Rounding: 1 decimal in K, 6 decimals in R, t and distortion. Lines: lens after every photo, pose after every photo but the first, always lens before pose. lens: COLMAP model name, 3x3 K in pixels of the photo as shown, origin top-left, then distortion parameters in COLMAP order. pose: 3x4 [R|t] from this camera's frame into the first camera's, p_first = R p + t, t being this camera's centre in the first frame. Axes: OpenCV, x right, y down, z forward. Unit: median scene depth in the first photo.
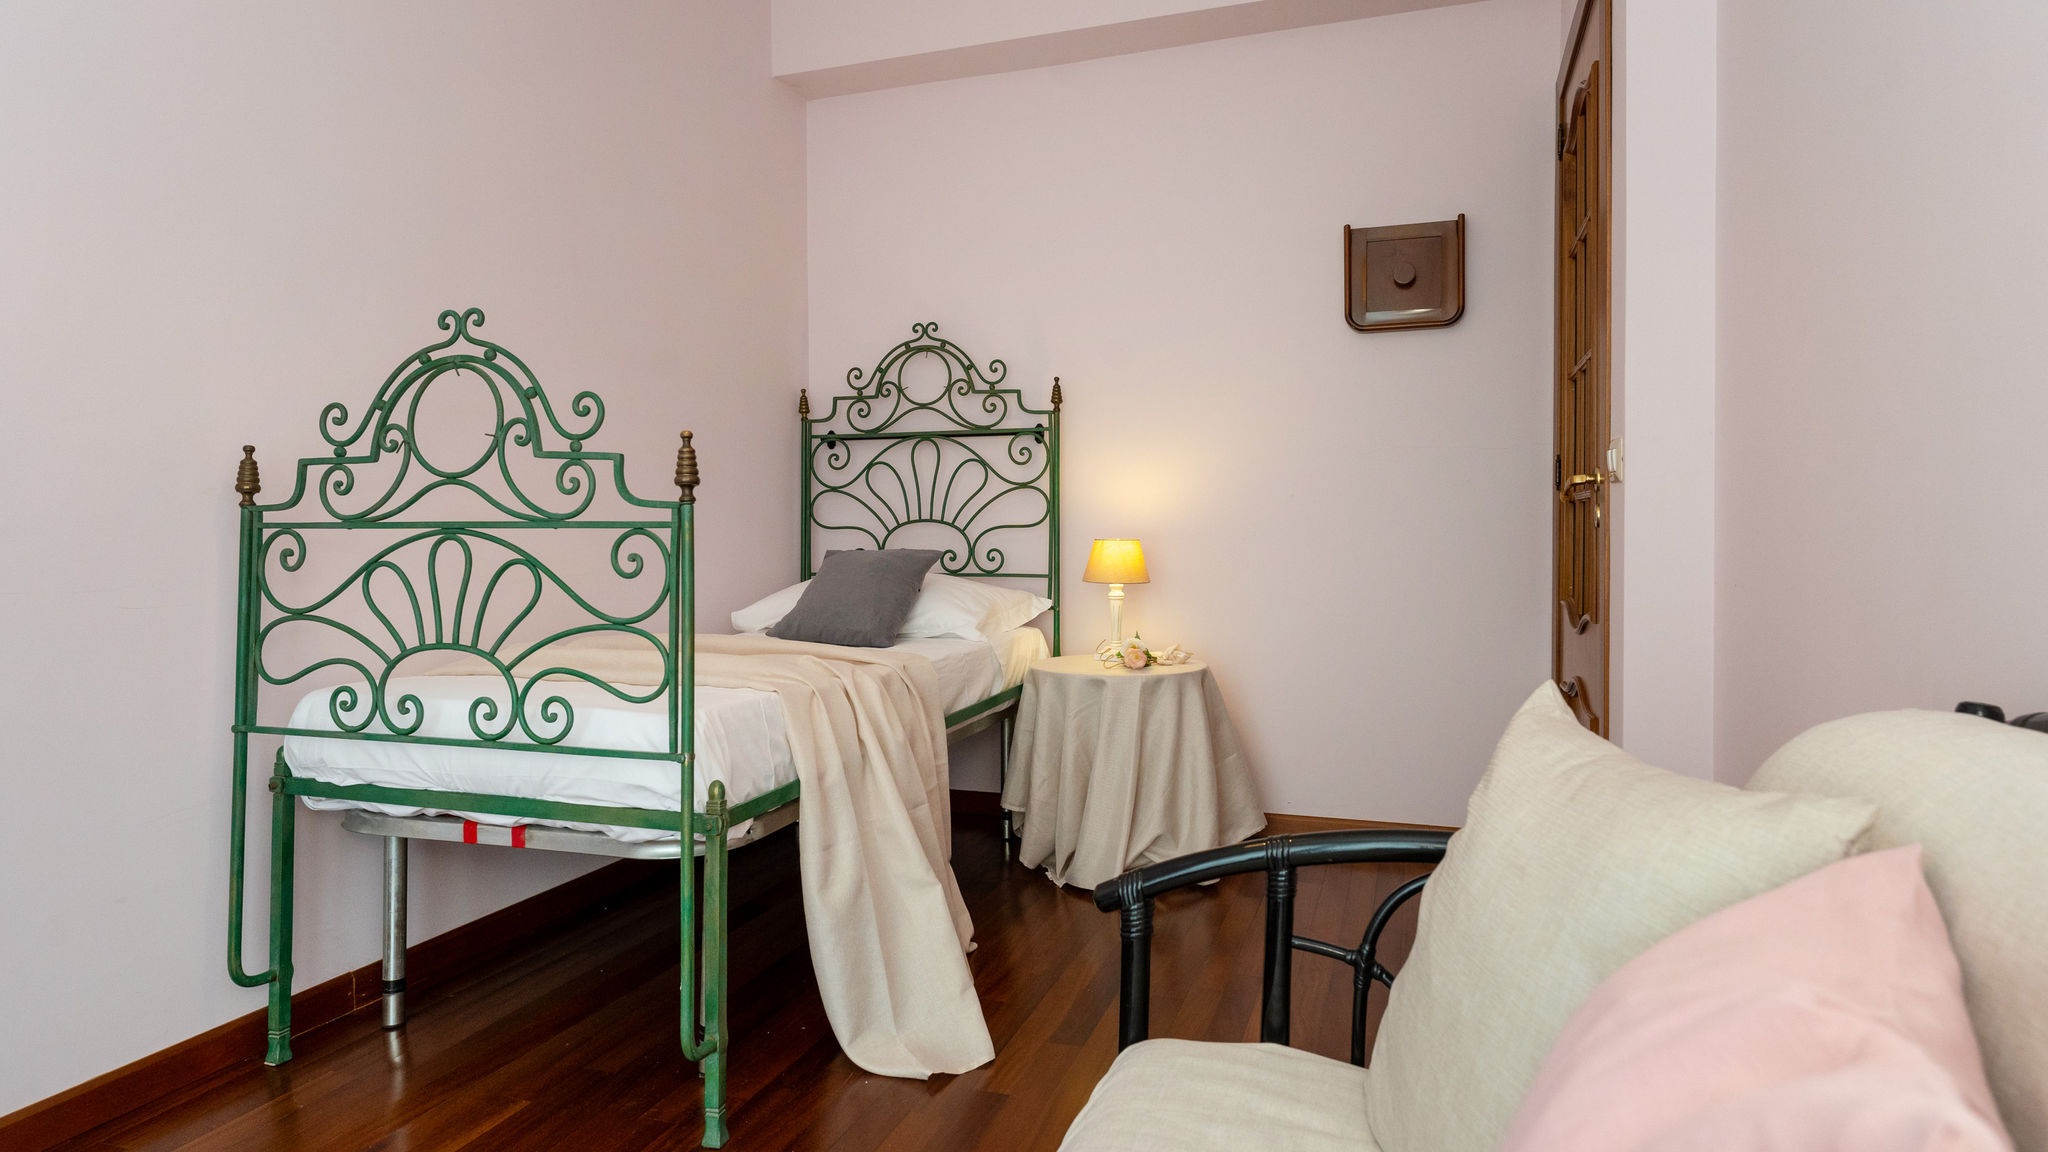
lens RADIAL K [[1153.5, 0, 1018.7], [0, 1153.5, 550.4], [0, 0, 1]] dist [-0.001583, -0.000829]
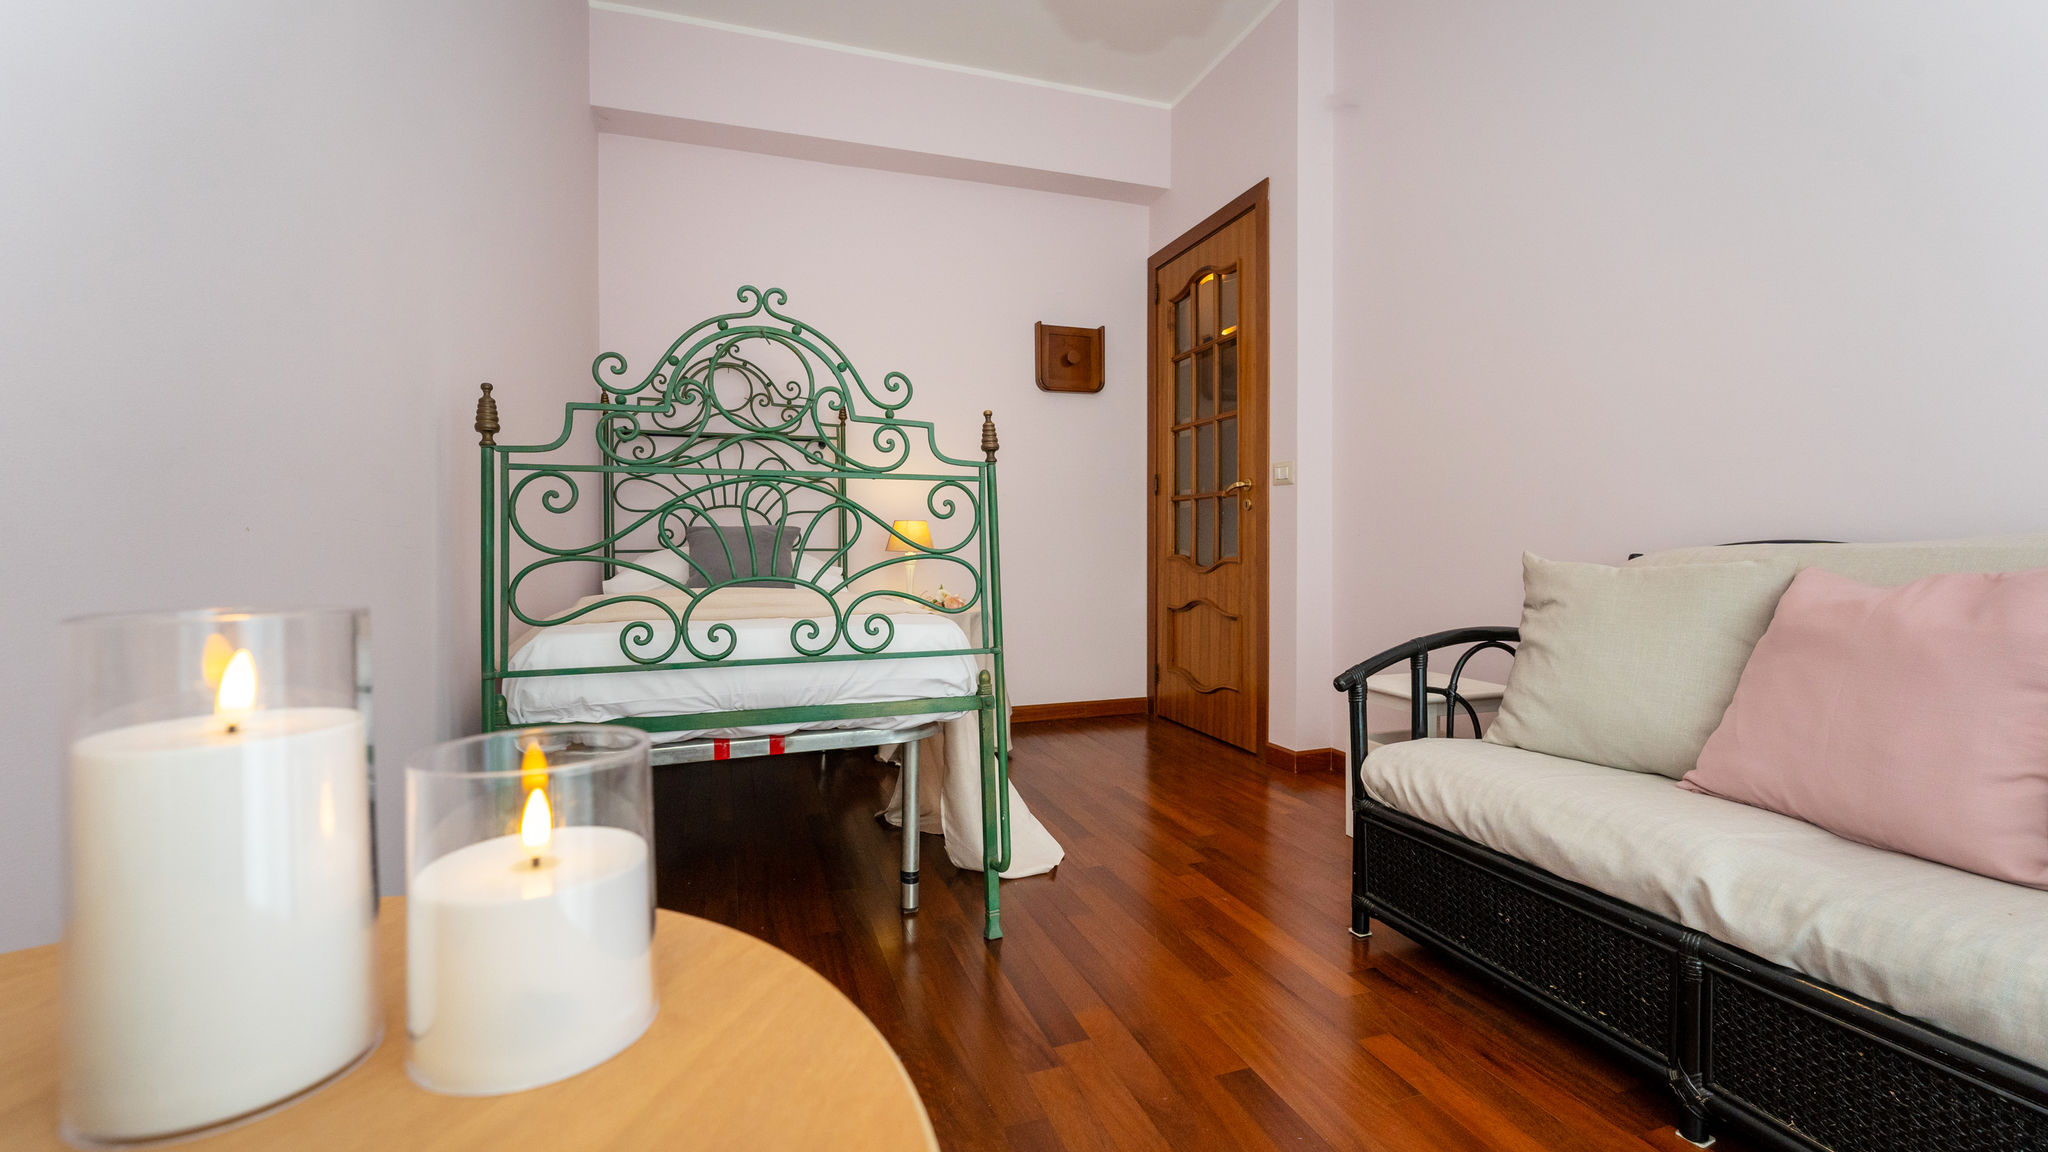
lens RADIAL K [[879.9, 0, 1035.7], [0, 879.9, 555.6], [0, 0, 1]] dist [-0.005169, -0.000834]
pose [[0.780585, -0.008019, 0.624998, -0.425051], [0.011918, 0.999927, -0.002055, 0.033404], [-0.624936, 0.009052, 0.780624, 0.075278]]
